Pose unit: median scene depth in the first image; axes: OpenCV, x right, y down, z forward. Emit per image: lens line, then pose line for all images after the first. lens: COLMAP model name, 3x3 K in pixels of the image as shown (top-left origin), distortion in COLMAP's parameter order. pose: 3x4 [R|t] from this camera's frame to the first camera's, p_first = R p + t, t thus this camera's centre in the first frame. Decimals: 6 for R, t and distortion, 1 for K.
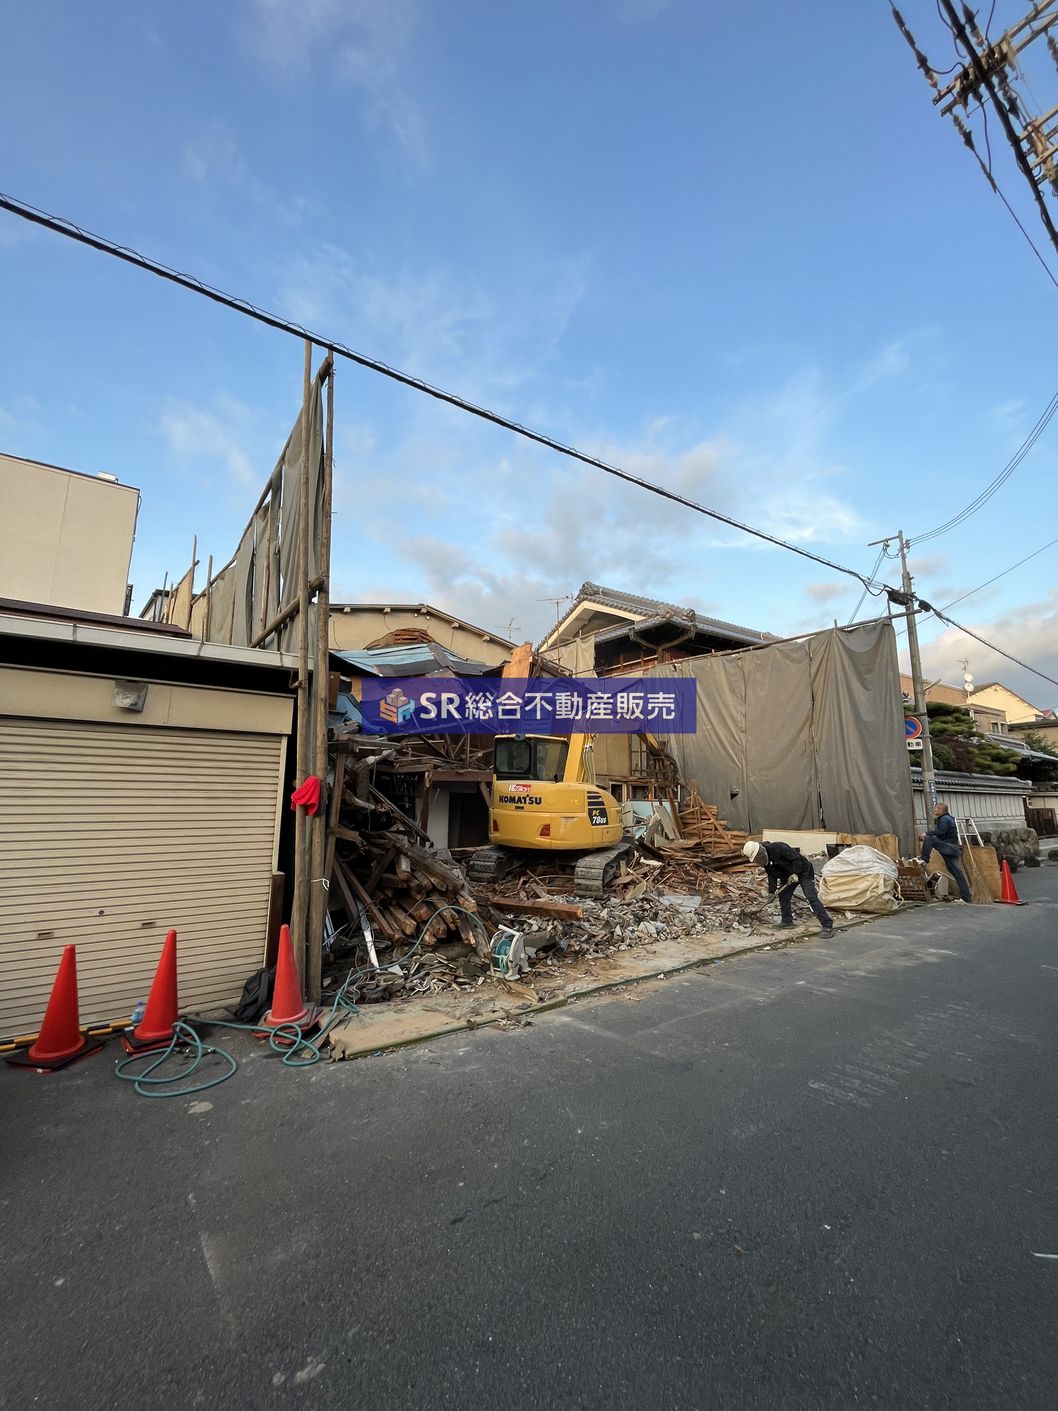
lens RADIAL K [[571.3, 0, 523.5], [0, 571.3, 699.3], [0, 0, 1]] dist [-0.001310, -0.000704]
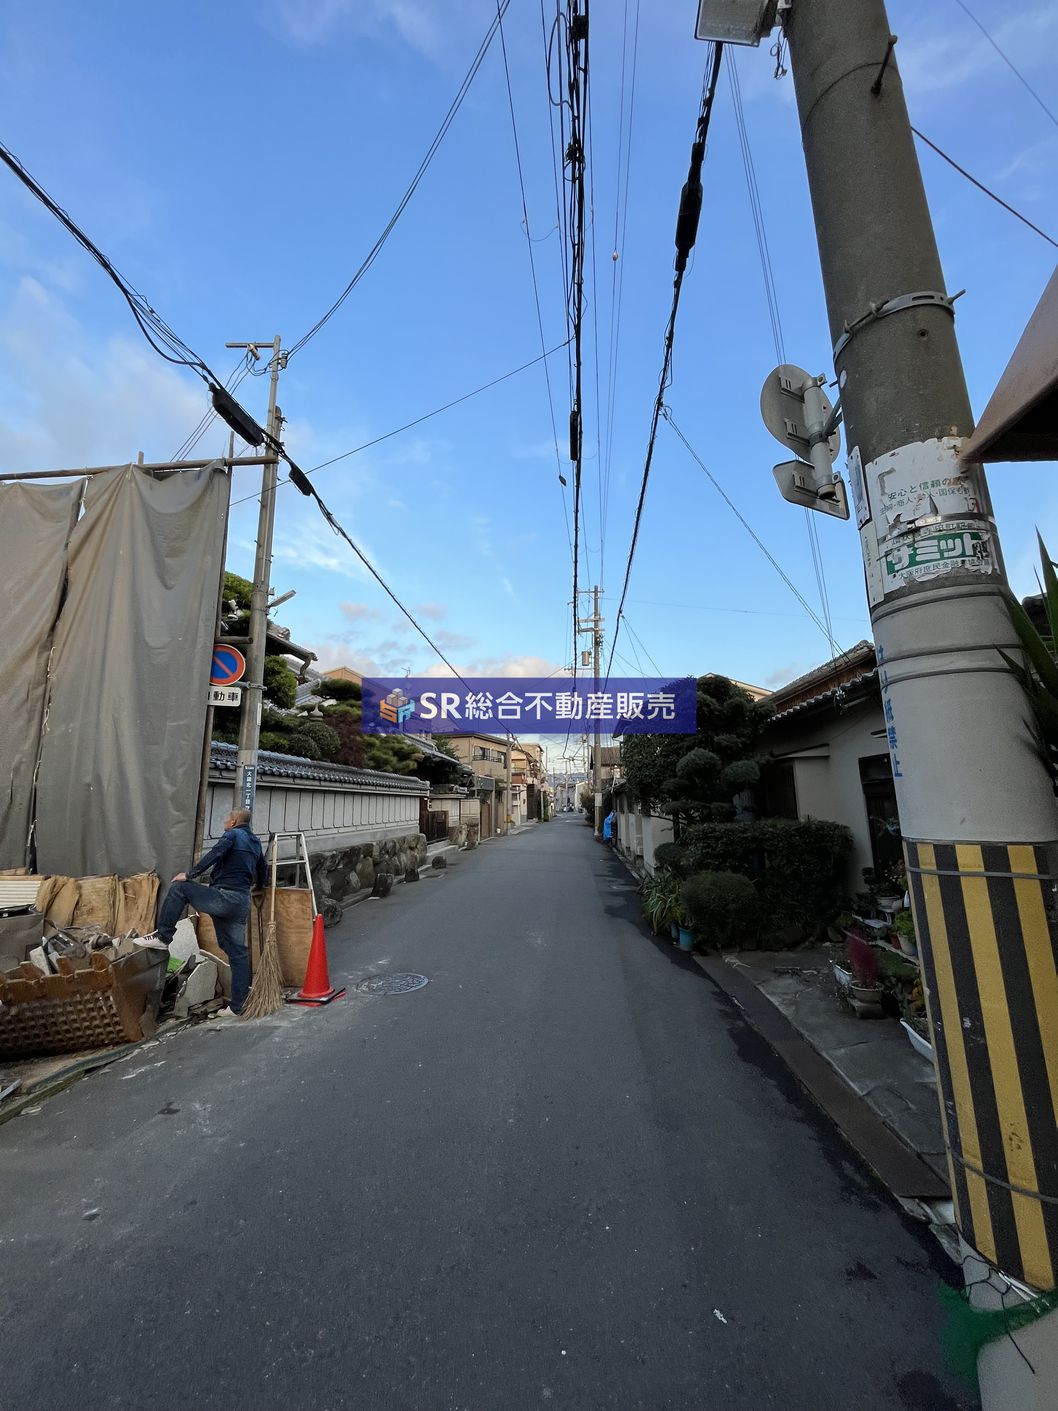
lens RADIAL K [[571.3, 0, 523.2], [0, 571.3, 702.8], [0, 0, 1]] dist [-0.001310, -0.000704]
pose [[0.665431, 0.119572, 0.736820, 0.475489], [-0.117216, 0.991579, -0.055055, 0.080364], [-0.737198, -0.049732, 0.673844, 0.439717]]
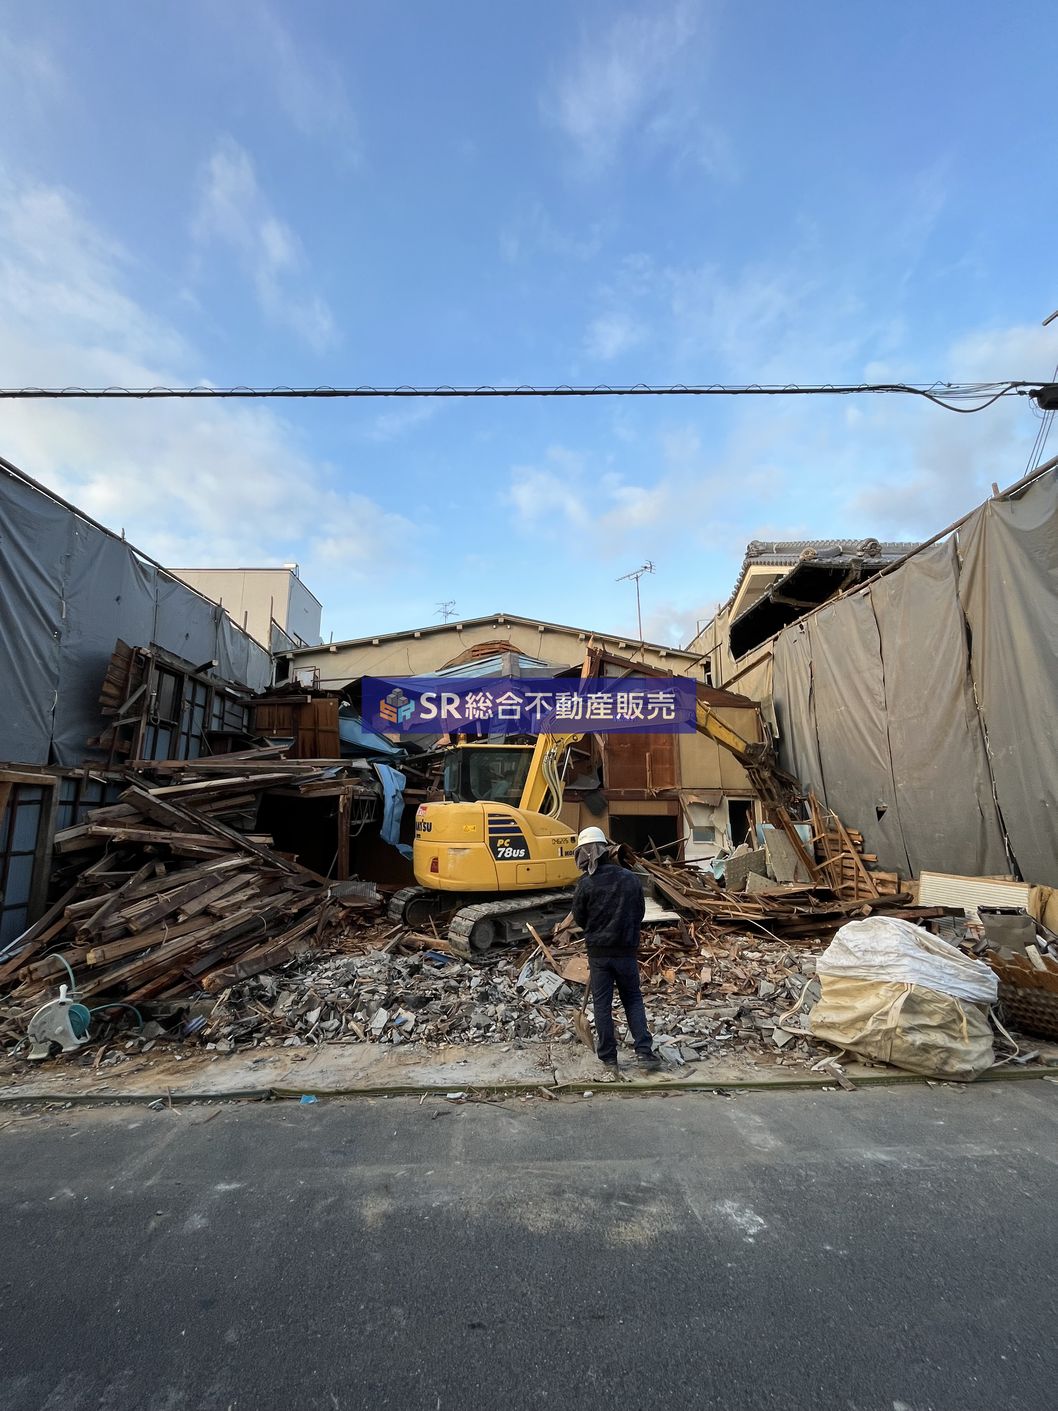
lens RADIAL K [[571.3, 0, 522.2], [0, 571.3, 697.0], [0, 0, 1]] dist [-0.001310, -0.000704]
pose [[0.828566, -0.128879, -0.544857, 0.498570], [0.106681, 0.991659, -0.072334, 0.058574], [0.549634, 0.001807, 0.835404, 0.340875]]
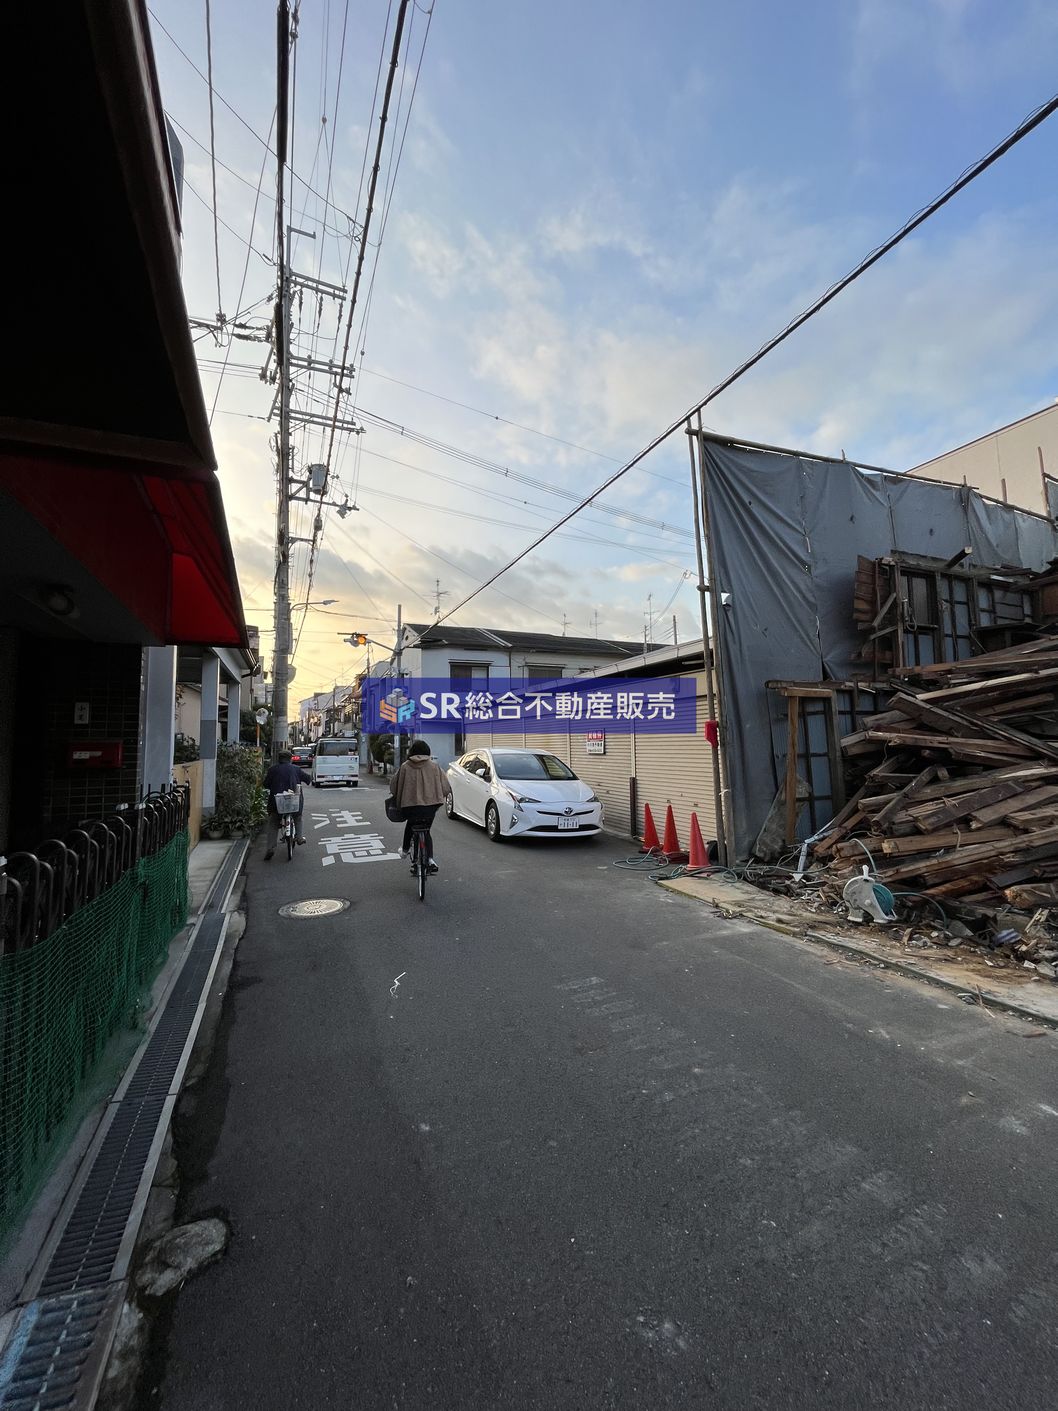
lens RADIAL K [[571.3, 0, 522.6], [0, 571.3, 697.8], [0, 0, 1]] dist [-0.001310, -0.000704]
pose [[-0.230046, -0.081835, -0.969733, 0.501490], [0.178936, 0.975913, -0.124805, 0.073705], [0.956588, -0.202231, -0.209862, 0.360638]]
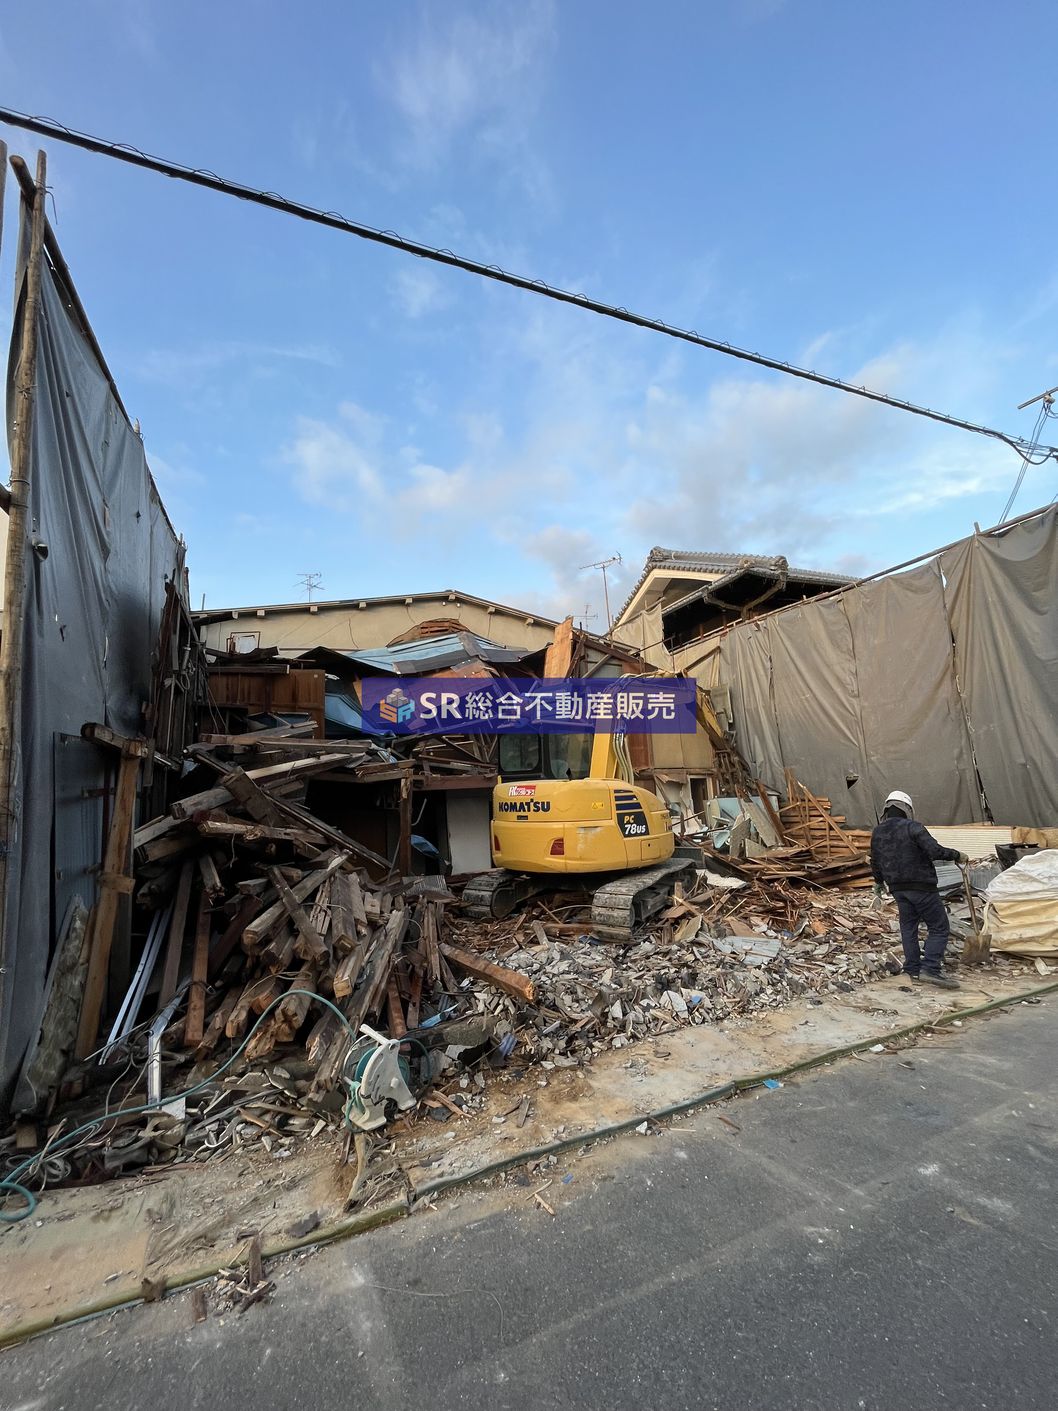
lens RADIAL K [[571.3, 0, 523.3], [0, 571.3, 697.5], [0, 0, 1]] dist [-0.001310, -0.000704]
pose [[0.974526, -0.097014, -0.202208, 0.139052], [0.094693, 0.995282, -0.021142, 0.040778], [0.203305, 0.001456, 0.979114, 0.223840]]
